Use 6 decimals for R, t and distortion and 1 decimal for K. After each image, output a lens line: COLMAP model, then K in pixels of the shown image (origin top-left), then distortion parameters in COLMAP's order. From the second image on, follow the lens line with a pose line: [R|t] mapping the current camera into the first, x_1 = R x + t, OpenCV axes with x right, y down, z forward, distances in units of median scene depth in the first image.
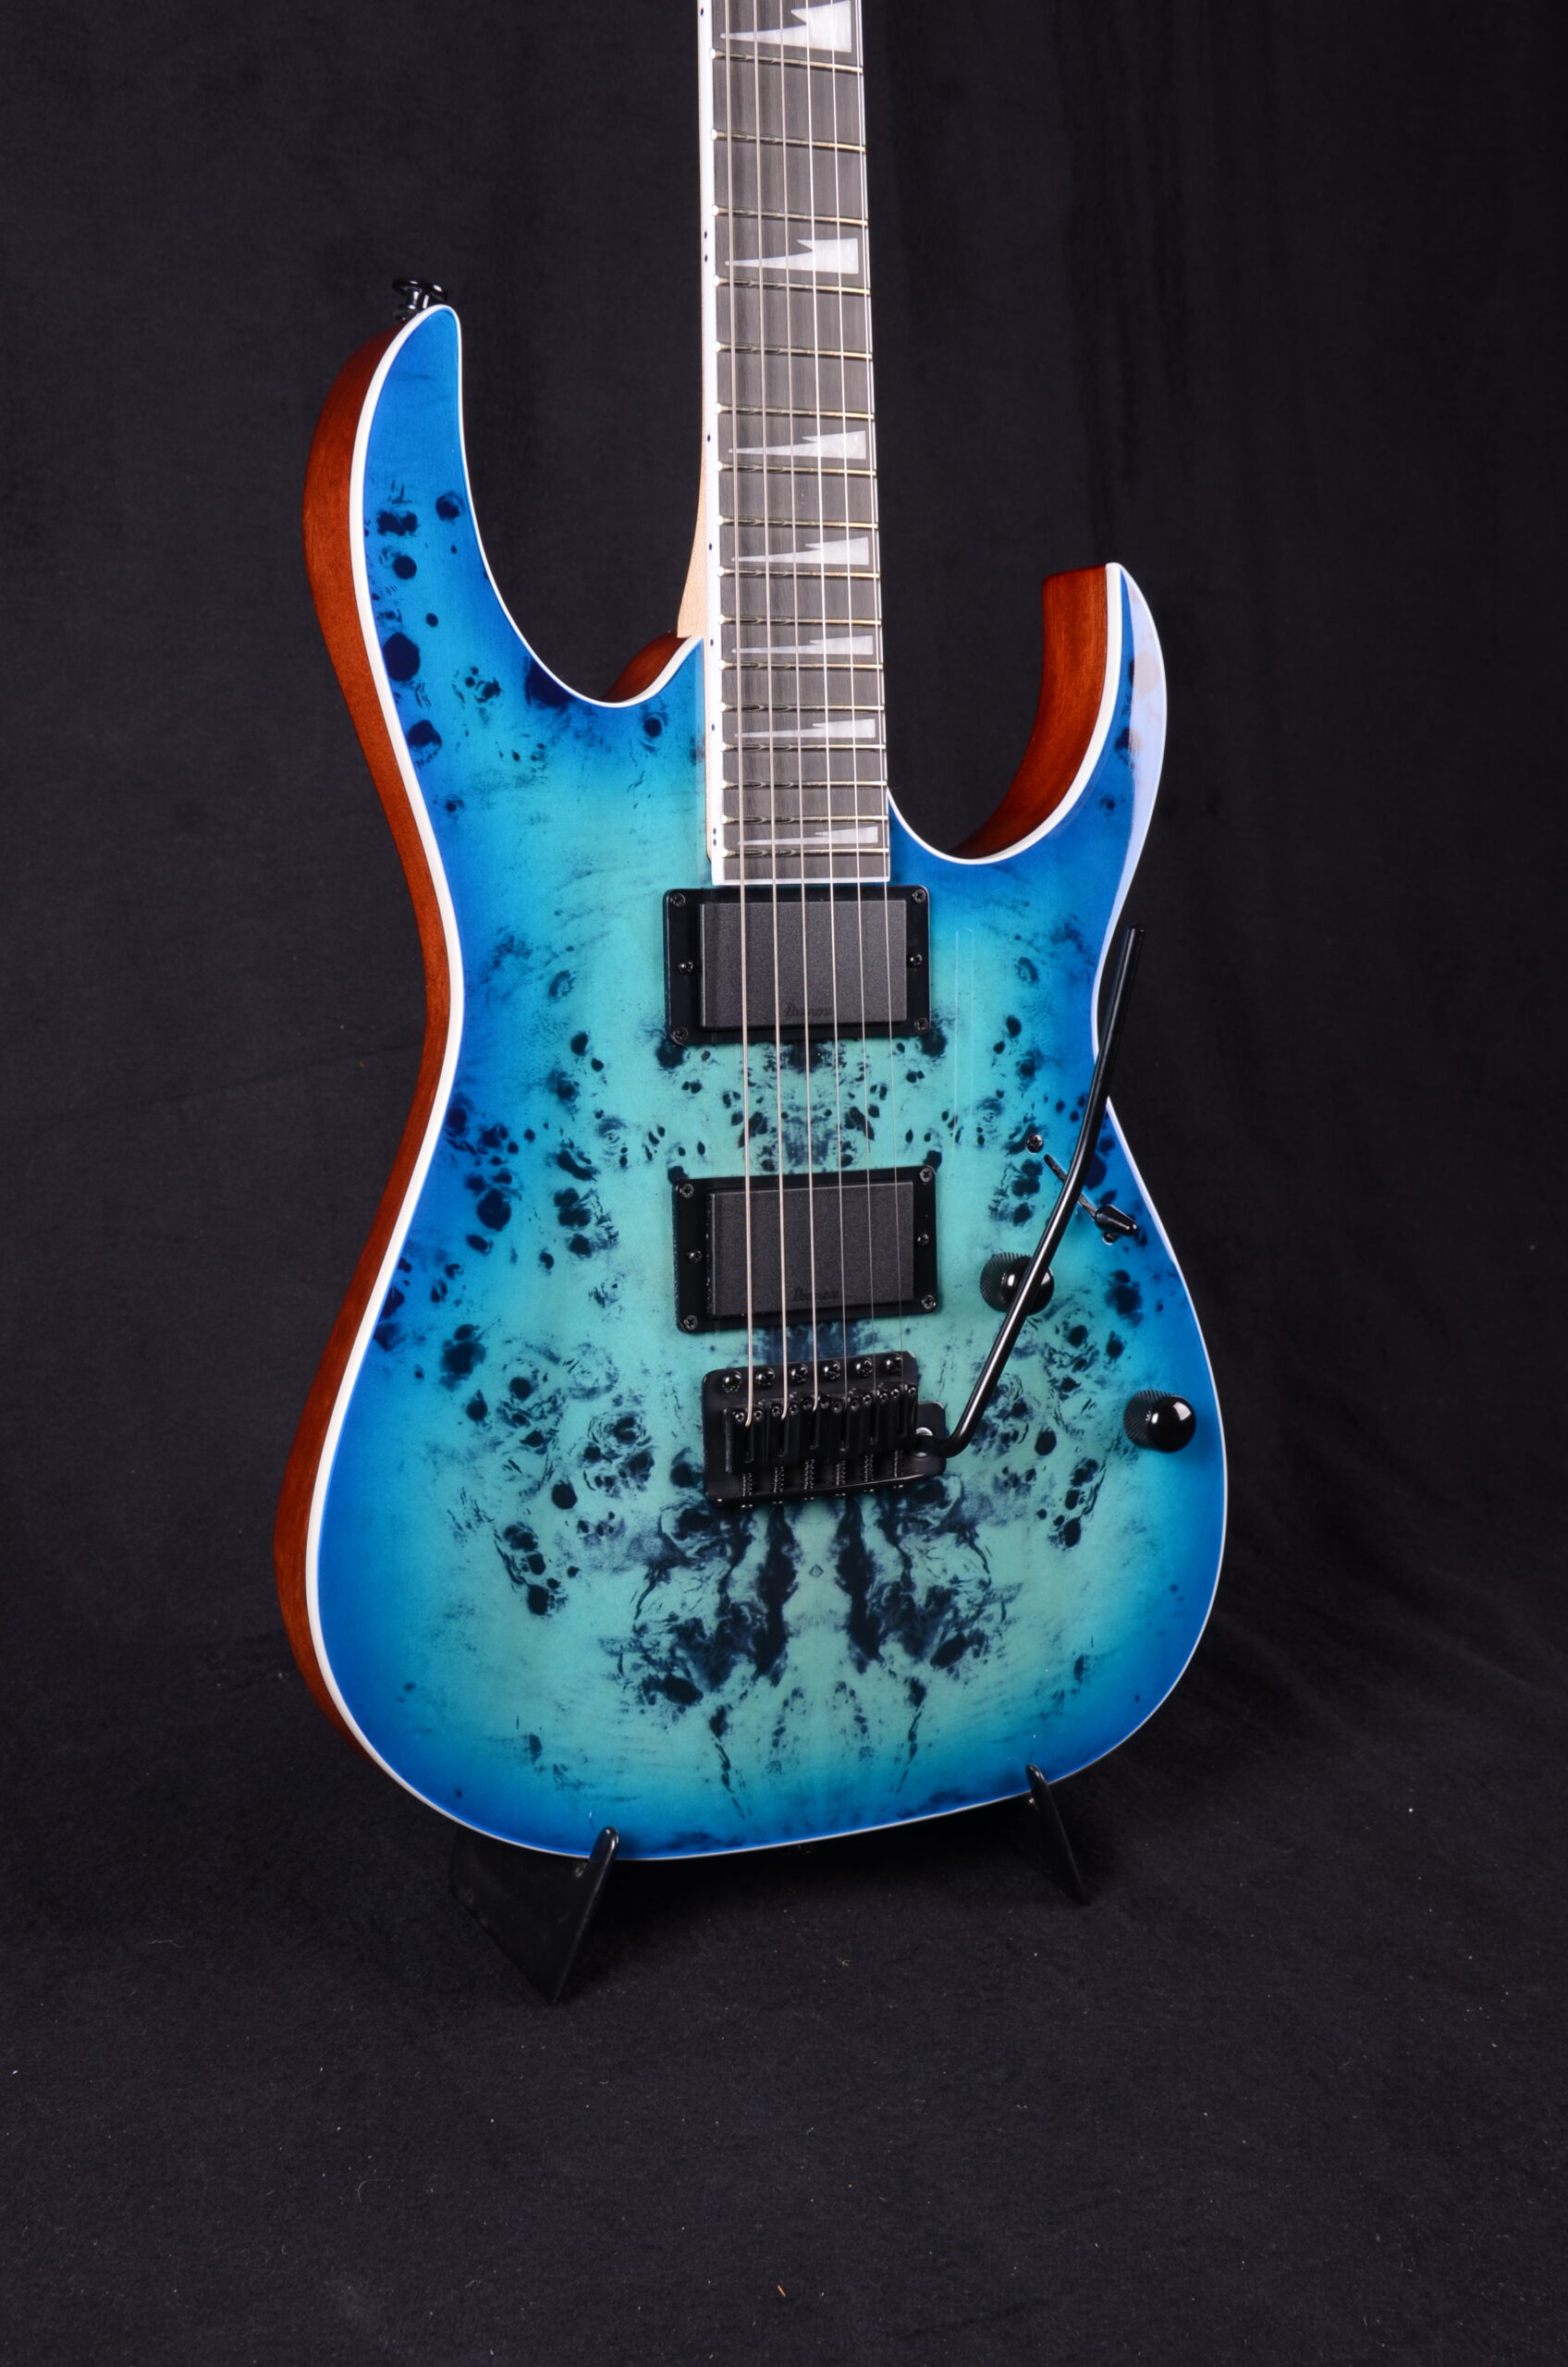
lens RADIAL K [[3363.9, 0, 783.0], [0, 3363.9, 1226.9], [0, 0, 1]] dist [0.065510, 0.339531]
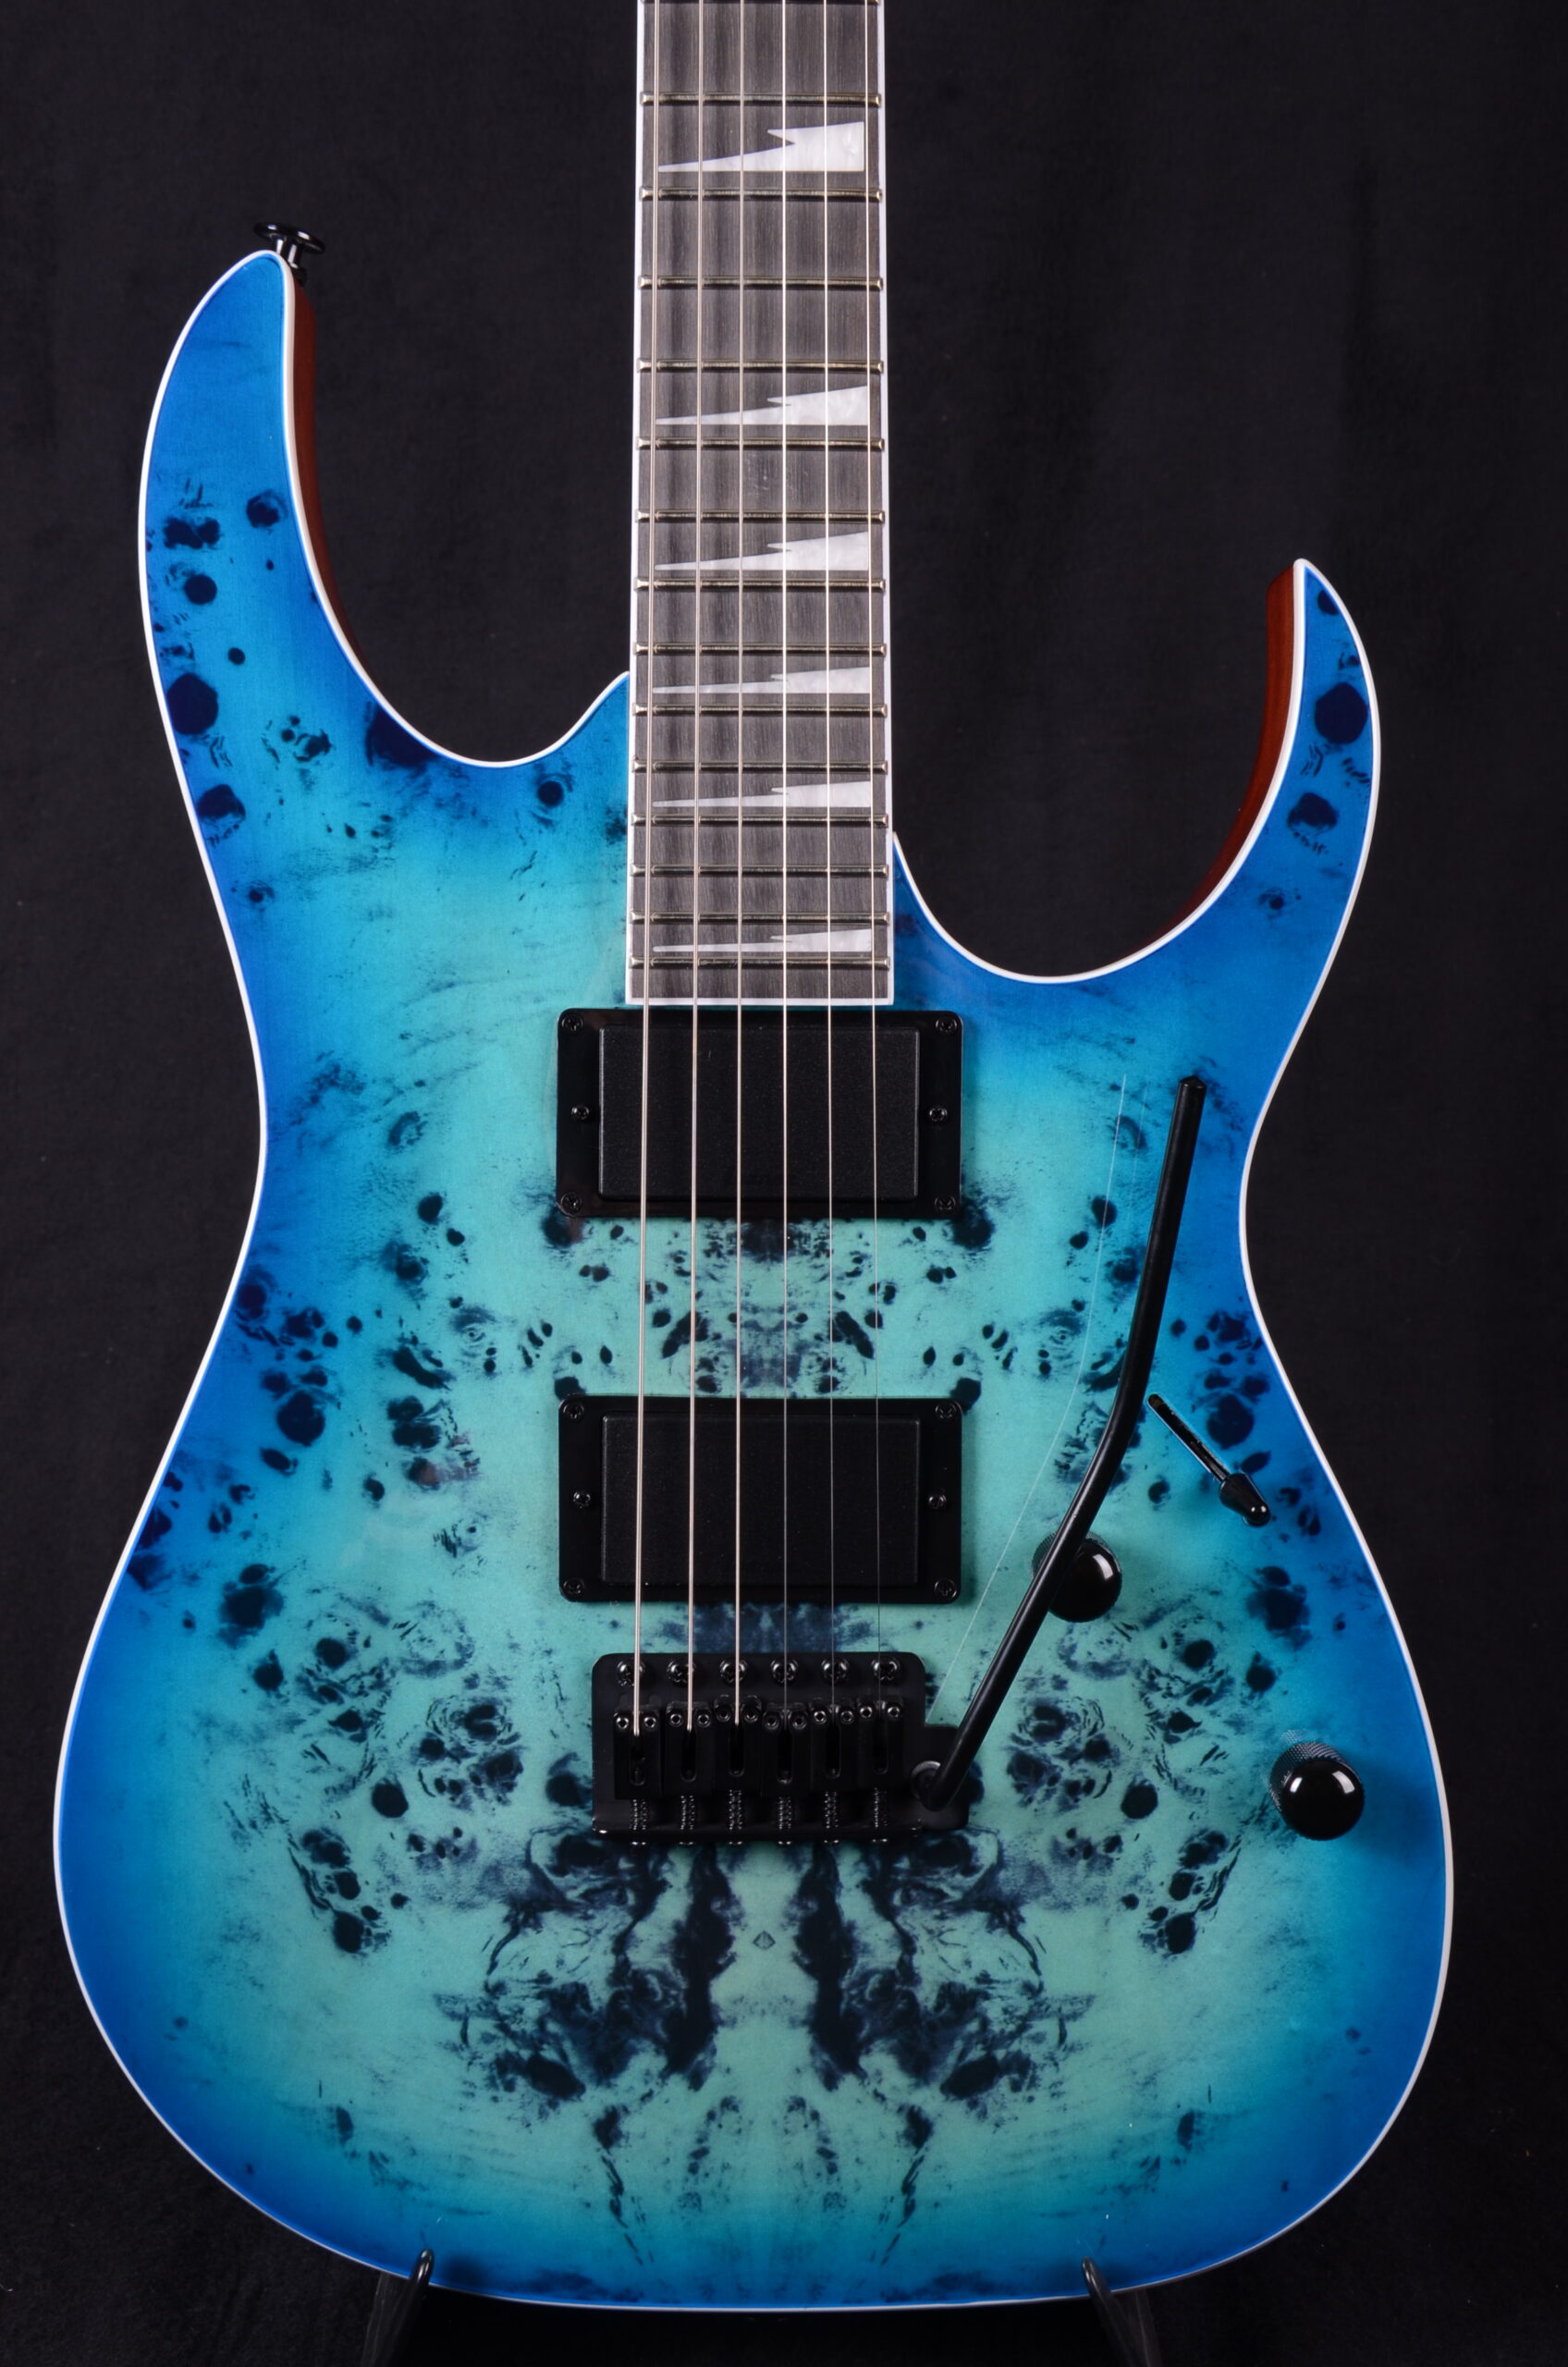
lens RADIAL K [[3162.0, 0, 793.3], [0, 3162.0, 1194.5], [0, 0, 1]] dist [0.041162, 0.325994]
pose [[0.884987, 0.055269, -0.462324, 0.331891], [-0.066872, 0.997723, -0.008733, -0.055109], [0.460788, 0.038645, 0.886668, 0.392414]]
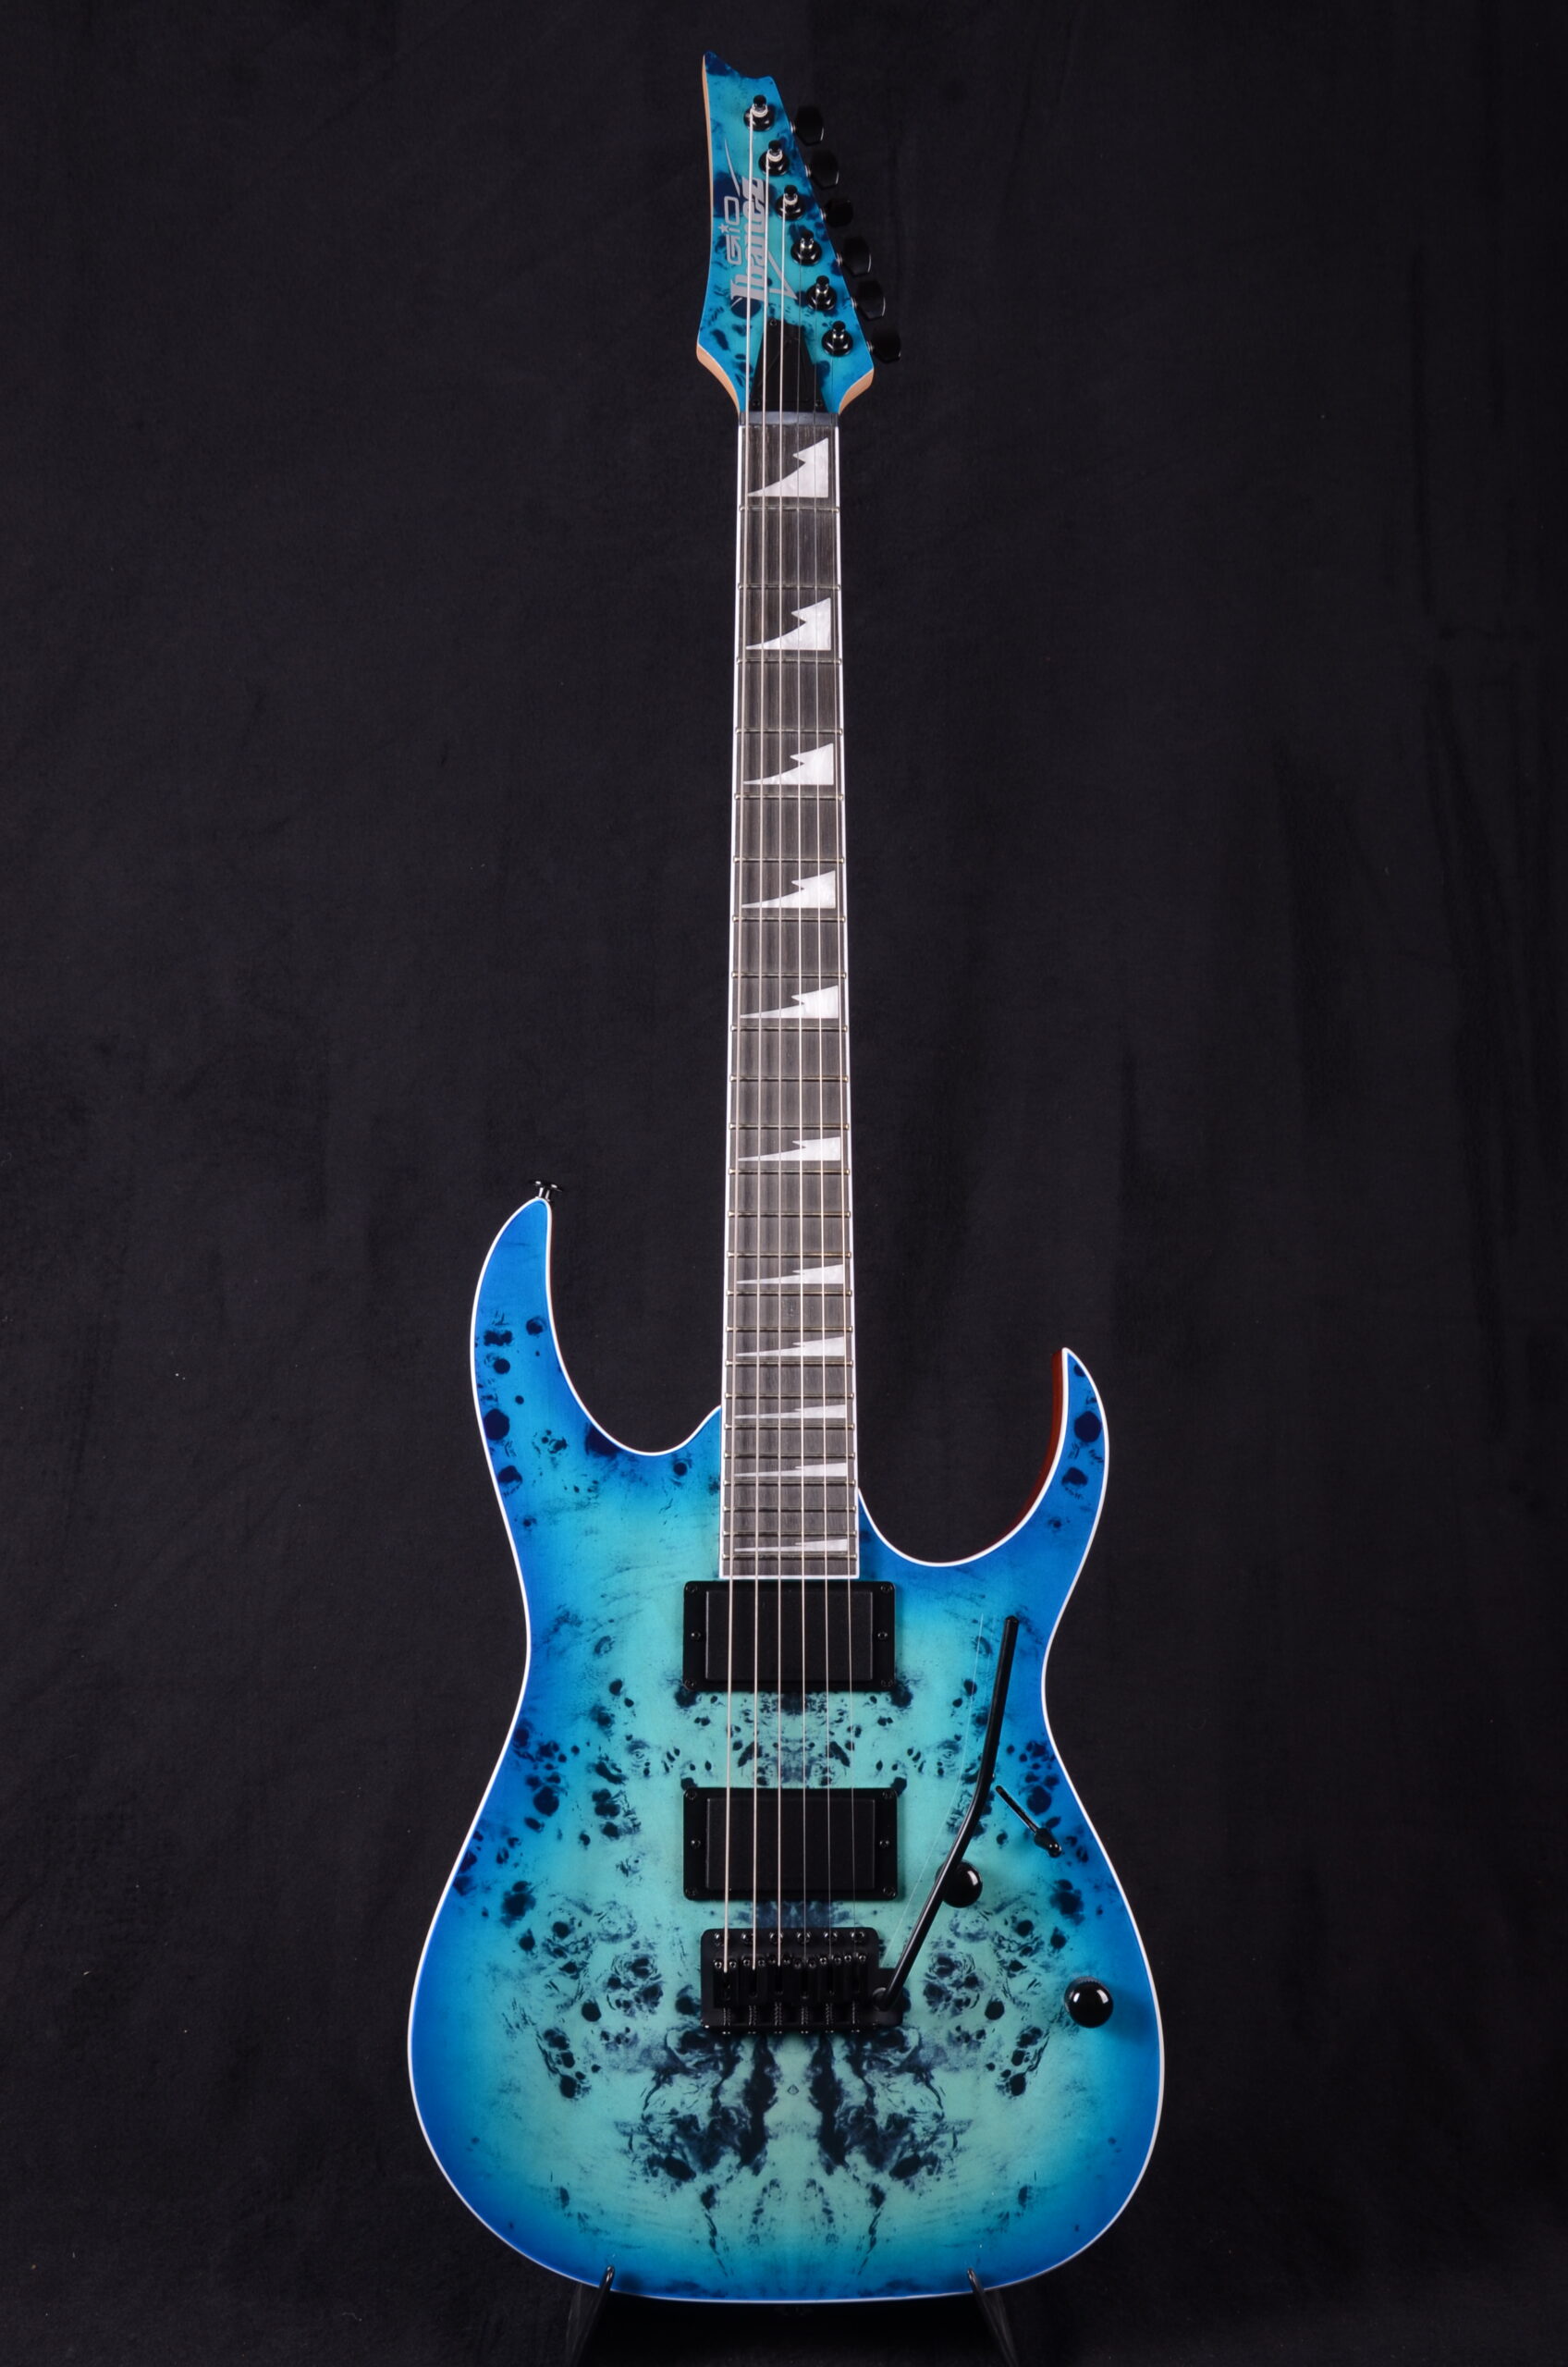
lens RADIAL K [[3162.0, 0, 793.3], [0, 3162.0, 1194.5], [0, 0, 1]] dist [0.041162, 0.325994]
pose [[0.894515, -0.024585, -0.446362, 0.600213], [-0.061512, 0.982220, -0.177372, -0.025073], [0.442786, 0.186118, 0.877098, -0.190378]]
